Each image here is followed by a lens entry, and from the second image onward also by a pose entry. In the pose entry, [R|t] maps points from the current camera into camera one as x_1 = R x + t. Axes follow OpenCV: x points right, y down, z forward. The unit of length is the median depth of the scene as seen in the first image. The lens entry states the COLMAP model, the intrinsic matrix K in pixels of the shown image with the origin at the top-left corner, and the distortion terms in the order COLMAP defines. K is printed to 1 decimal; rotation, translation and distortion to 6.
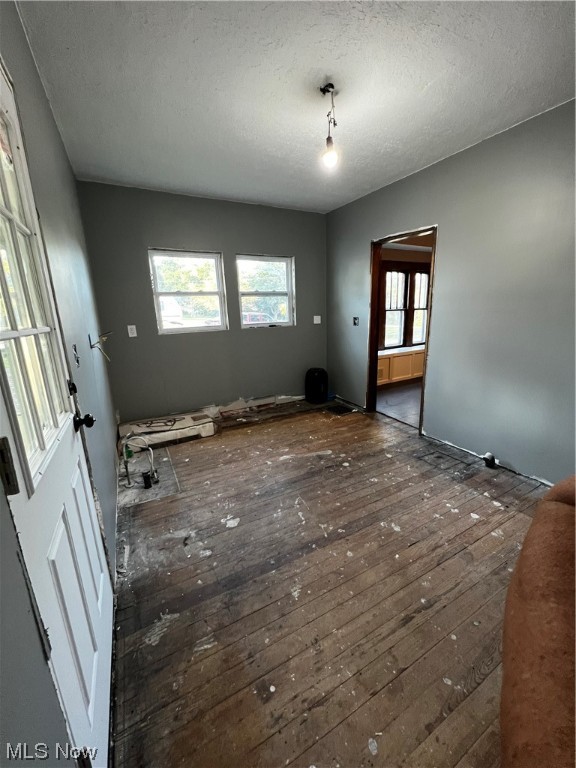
lens RADIAL K [[305.9, 0, 288.9], [0, 305.9, 380.6], [0, 0, 1]] dist [-0.001291, -0.000008]
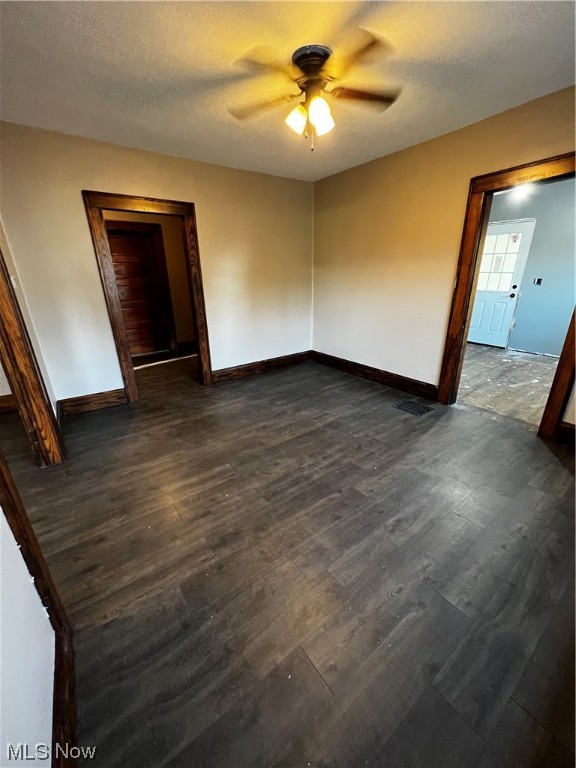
lens RADIAL K [[305.9, 0, 290.3], [0, 305.9, 382.8], [0, 0, 1]] dist [-0.001291, -0.000008]
pose [[-0.989979, 0.091757, -0.107338, 1.524416], [0.016588, 0.830421, 0.556890, -0.658139], [0.140235, 0.549529, -0.823621, 2.442688]]
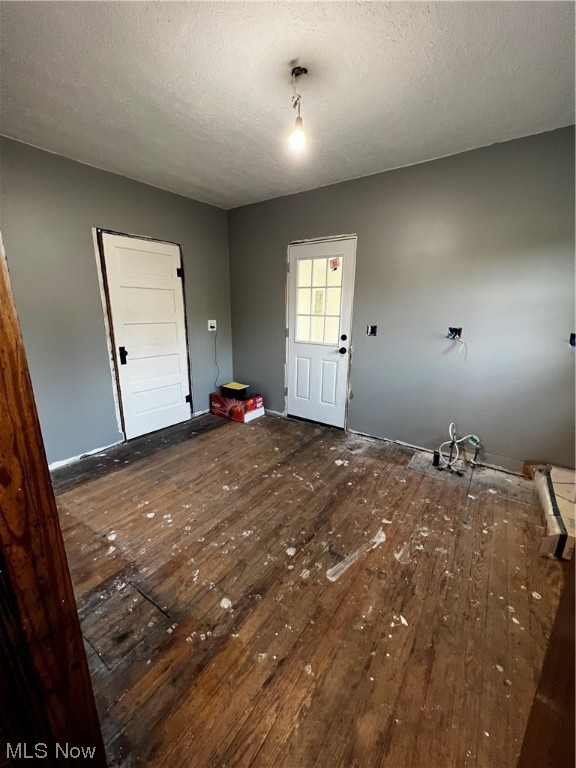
lens RADIAL K [[305.9, 0, 288.7], [0, 305.9, 382.5], [0, 0, 1]] dist [-0.001291, -0.000008]
pose [[-0.895243, 0.125391, -0.427570, 0.495614], [-0.084475, 0.894421, 0.439175, -0.395439], [0.437496, 0.429288, -0.790132, 1.581025]]
